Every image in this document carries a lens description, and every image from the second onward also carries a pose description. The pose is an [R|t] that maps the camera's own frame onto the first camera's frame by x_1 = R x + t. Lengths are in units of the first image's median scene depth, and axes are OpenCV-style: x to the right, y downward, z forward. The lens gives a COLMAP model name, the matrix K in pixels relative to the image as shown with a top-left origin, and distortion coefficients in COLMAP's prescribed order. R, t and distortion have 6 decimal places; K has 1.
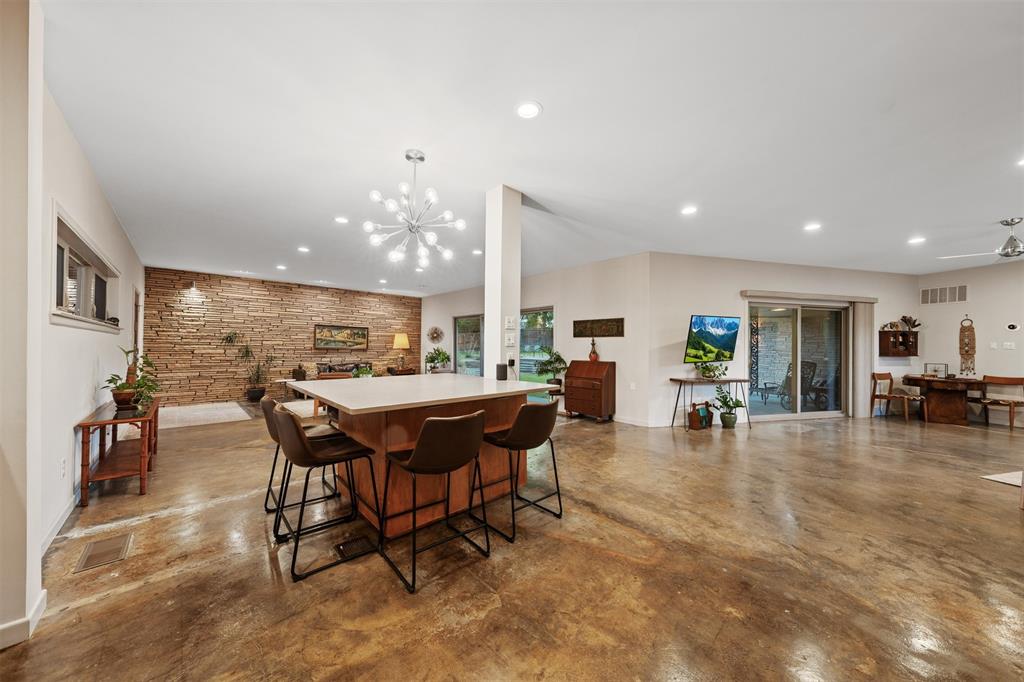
lens RADIAL K [[347.2, 0, 516.0], [0, 347.2, 343.7], [0, 0, 1]] dist [-0.003404, 0.000666]
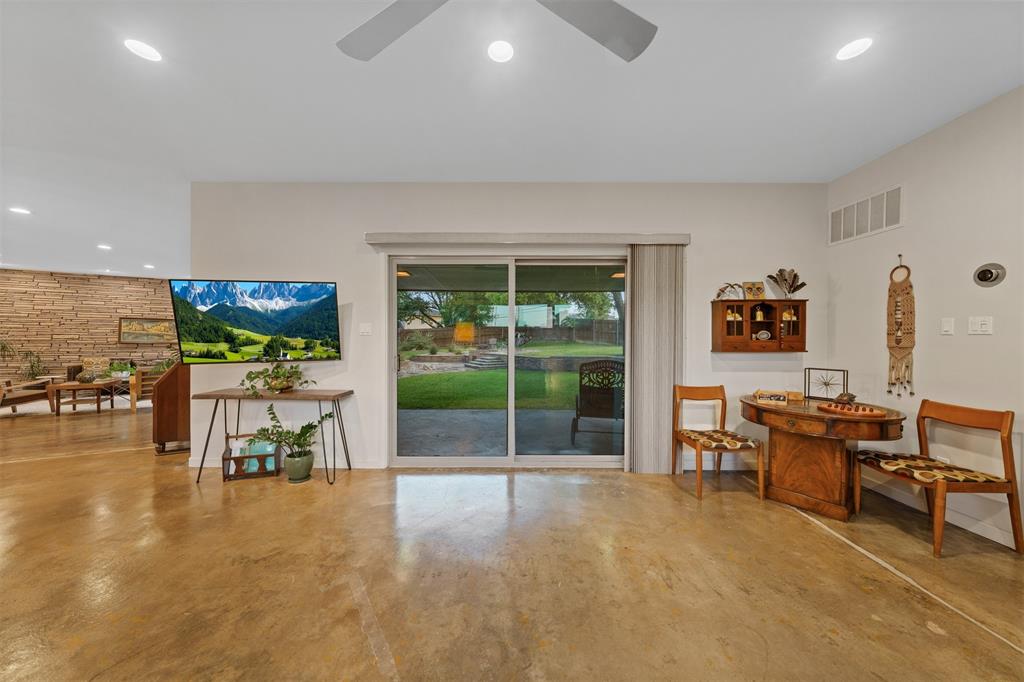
lens RADIAL K [[347.2, 0, 514.0], [0, 347.2, 340.1], [0, 0, 1]] dist [-0.003404, 0.000666]
pose [[0.971144, -0.007236, -0.238385, 0.847512], [0.009063, 0.999937, 0.006567, 0.012694], [0.238323, -0.008538, 0.971148, 0.421892]]
